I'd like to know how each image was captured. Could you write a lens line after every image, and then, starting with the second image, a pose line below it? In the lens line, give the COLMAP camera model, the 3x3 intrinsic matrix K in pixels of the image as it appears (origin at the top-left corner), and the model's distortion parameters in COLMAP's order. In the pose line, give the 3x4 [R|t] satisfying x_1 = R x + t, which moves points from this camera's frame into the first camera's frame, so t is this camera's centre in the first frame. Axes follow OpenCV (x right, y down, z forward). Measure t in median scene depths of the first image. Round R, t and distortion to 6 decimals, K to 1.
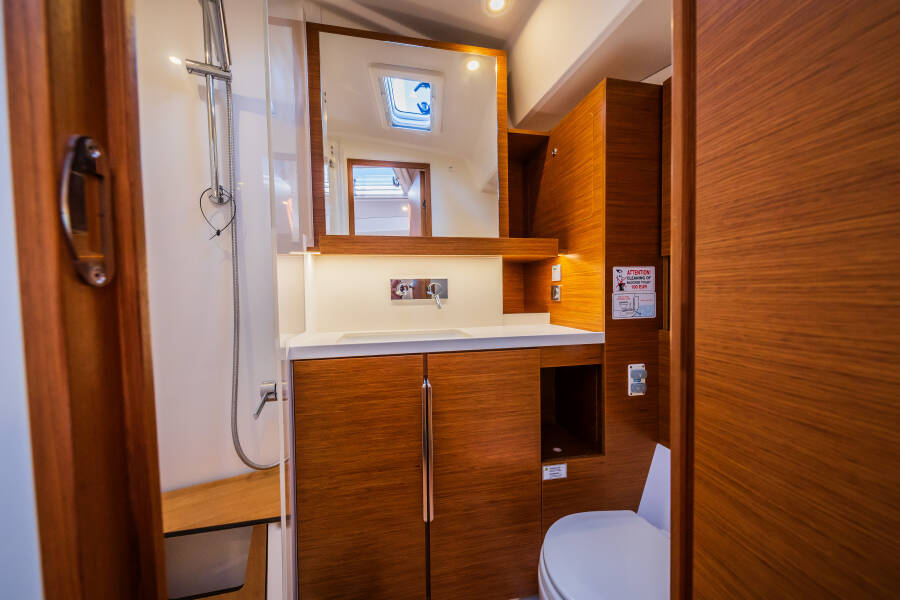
lens RADIAL K [[306.9, 0, 448.2], [0, 306.9, 302.4], [0, 0, 1]] dist [0.012443, -0.006642]
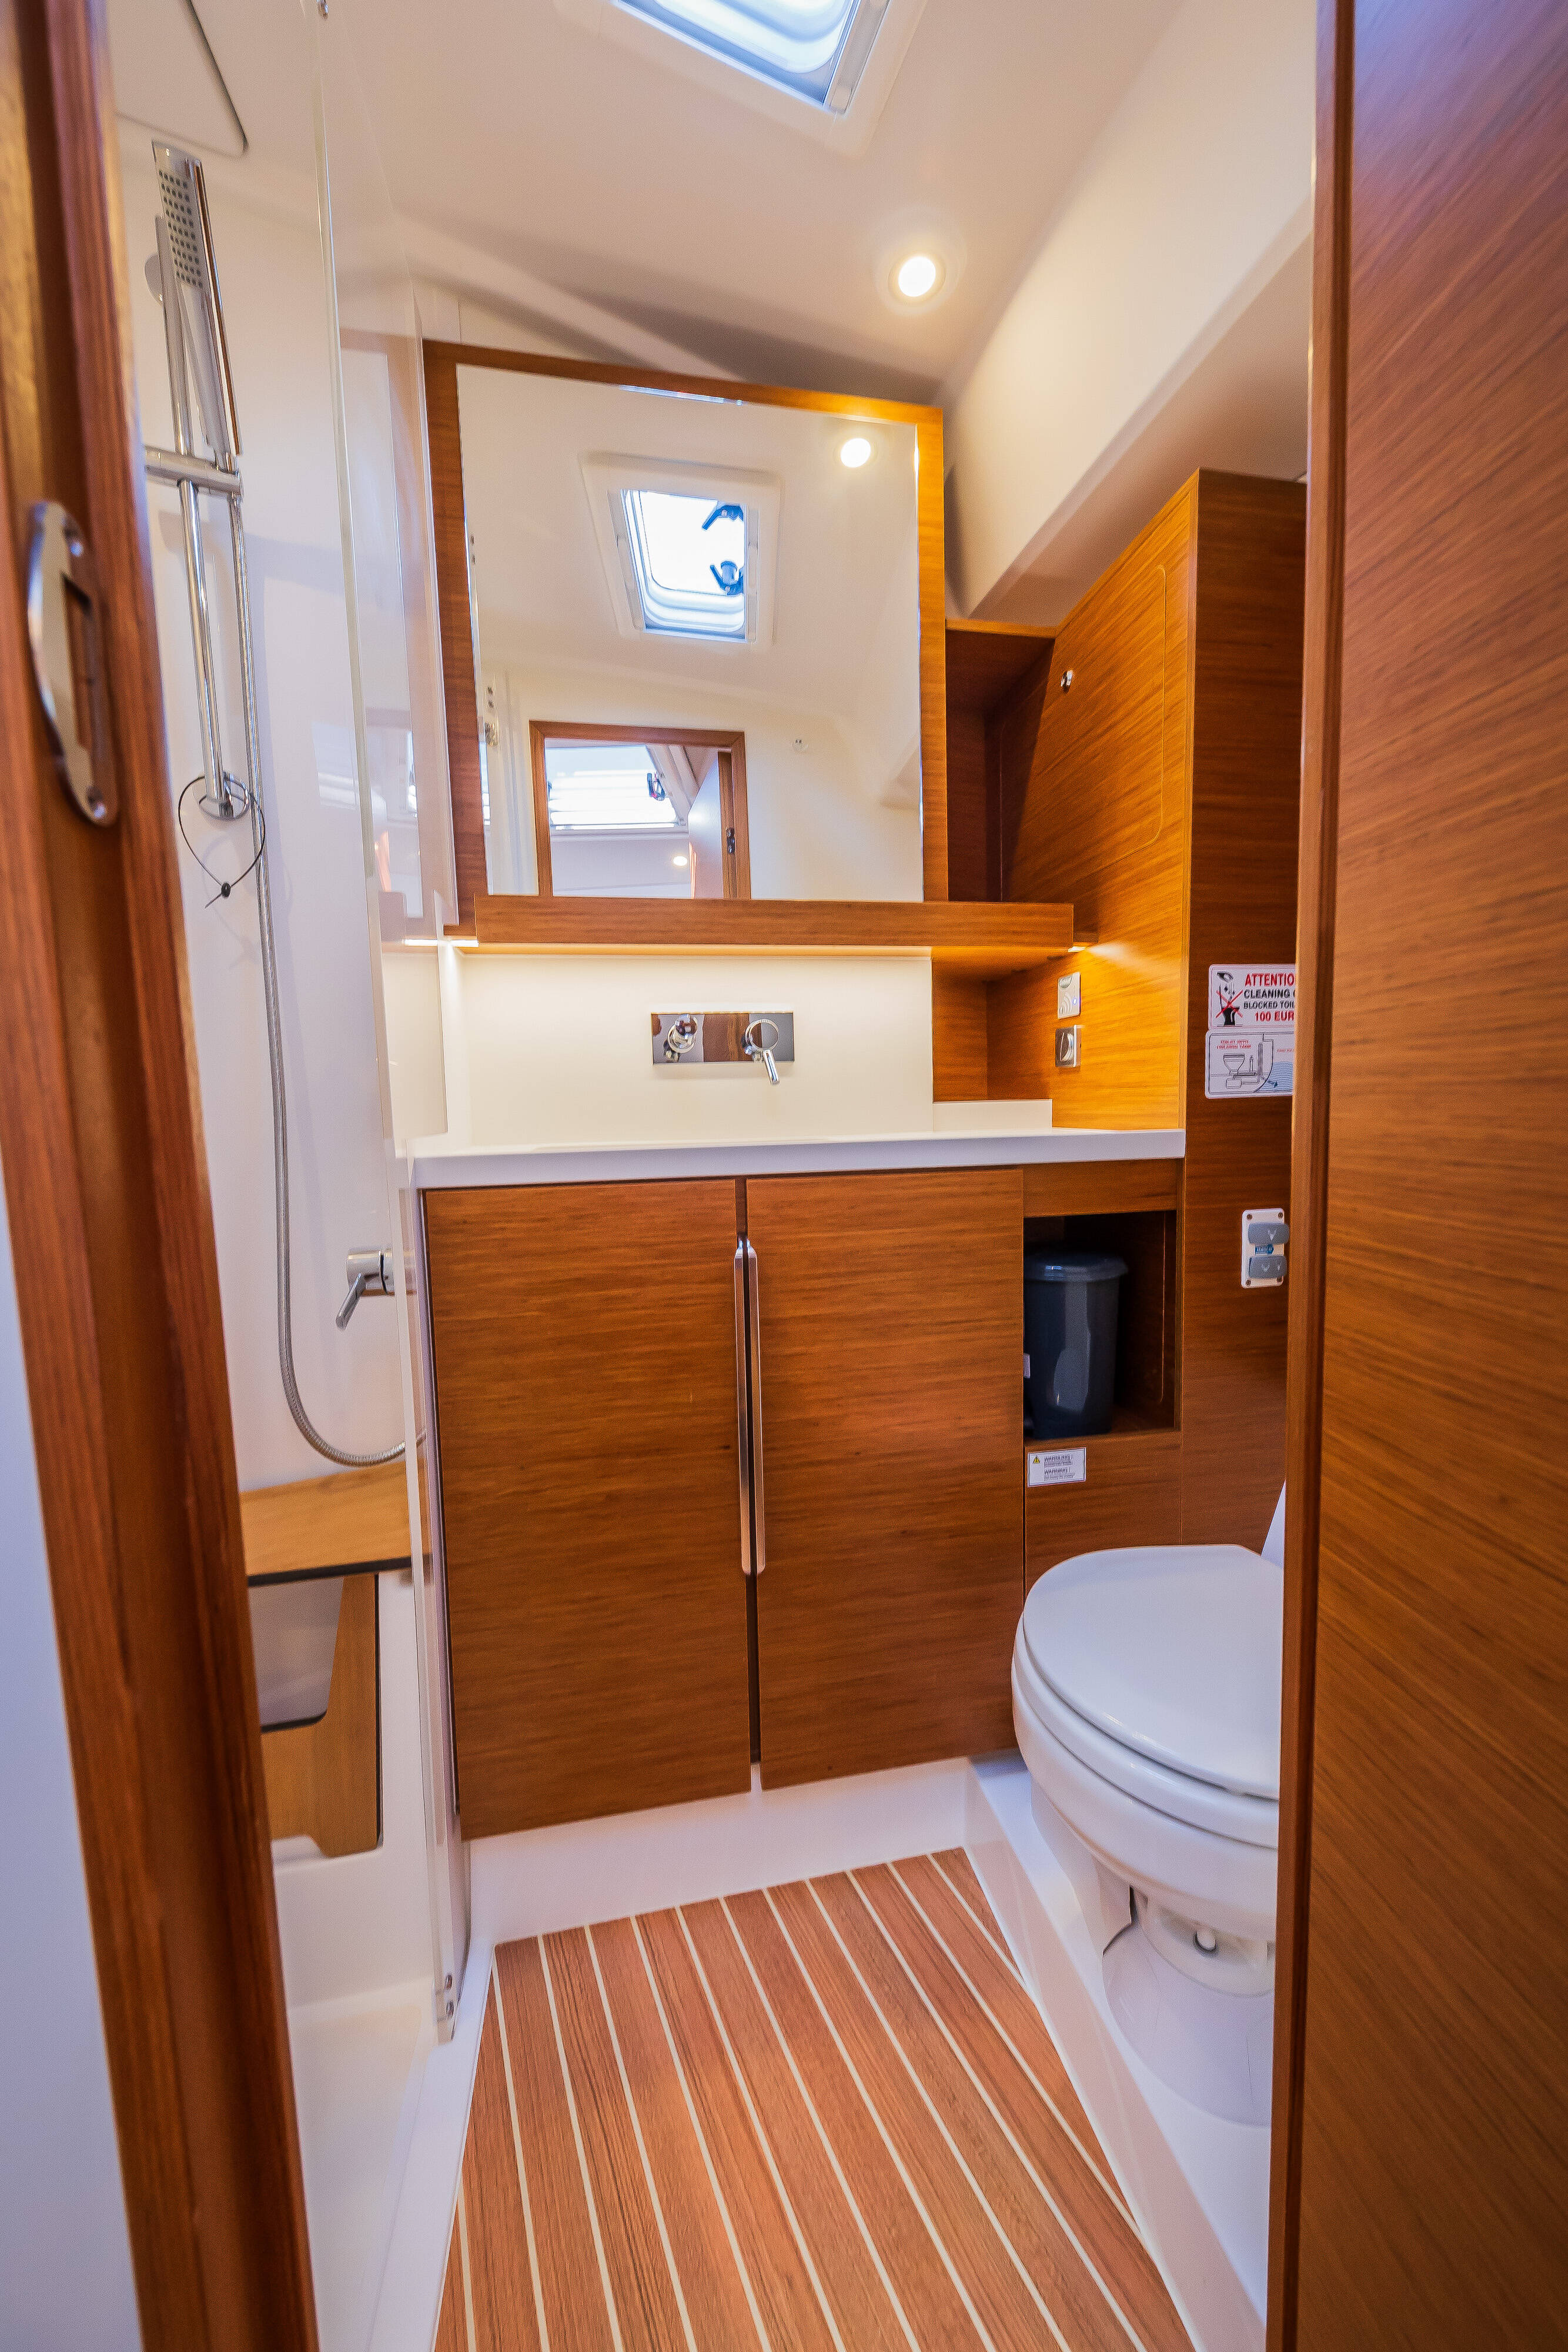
lens RADIAL K [[801.9, 0, 782.7], [0, 801.9, 1167.9], [0, 0, 1]] dist [0.012443, -0.006642]
pose [[0.999849, -0.008227, -0.015285, -0.002514], [0.009012, 0.998604, 0.052044, 0.087368], [0.014835, -0.052174, 0.998528, -0.061659]]
